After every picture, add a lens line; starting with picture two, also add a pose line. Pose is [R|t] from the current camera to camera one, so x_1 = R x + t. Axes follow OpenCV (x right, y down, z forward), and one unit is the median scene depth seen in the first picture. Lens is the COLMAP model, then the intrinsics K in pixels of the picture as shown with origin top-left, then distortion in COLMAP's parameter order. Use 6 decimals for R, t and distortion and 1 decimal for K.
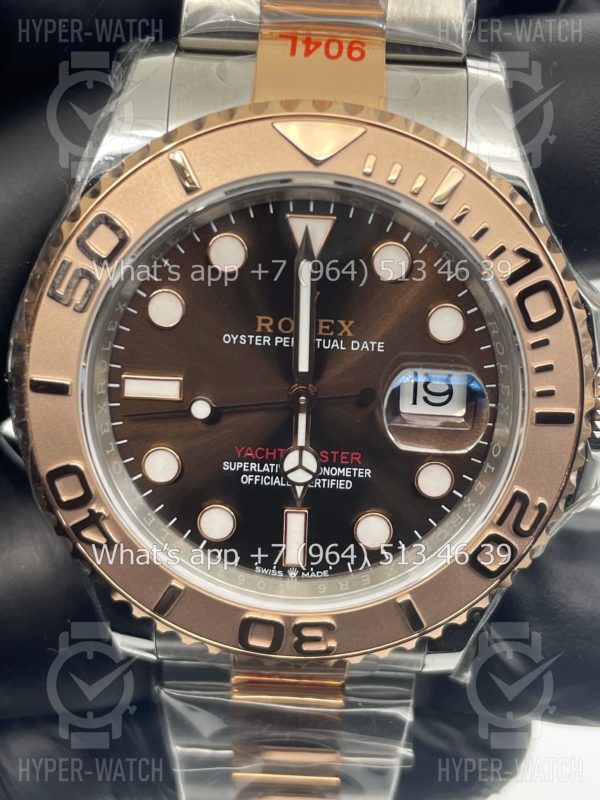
lens RADIAL K [[1272.0, 0, 299.3], [0, 1272.0, 401.9], [0, 0, 1]] dist [0.091011, 0.000000]
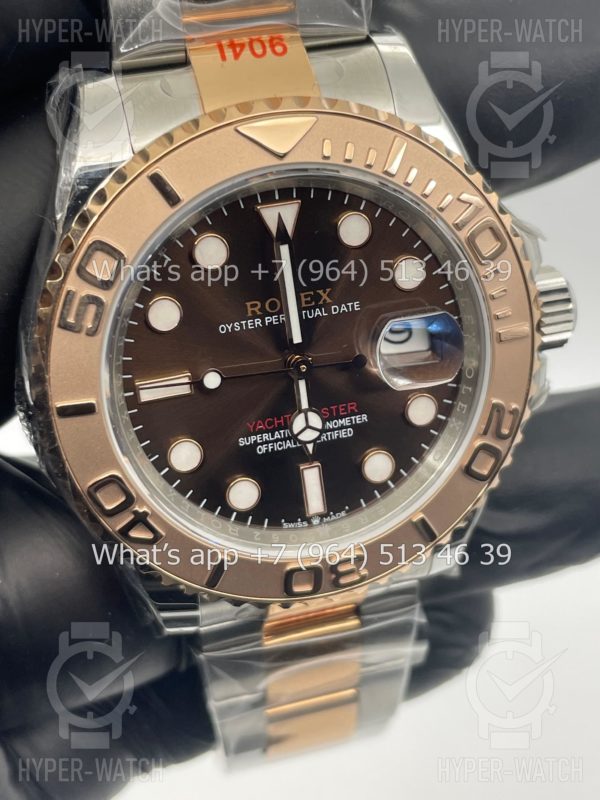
lens RADIAL K [[1272.0, 0, 301.5], [0, 1272.0, 403.3], [0, 0, 1]] dist [0.091011, 0.000000]
pose [[0.947923, -0.232369, 0.217821, -0.243954], [0.218583, 0.972045, 0.085728, -0.066105], [-0.231652, -0.033651, 0.972216, -0.079436]]
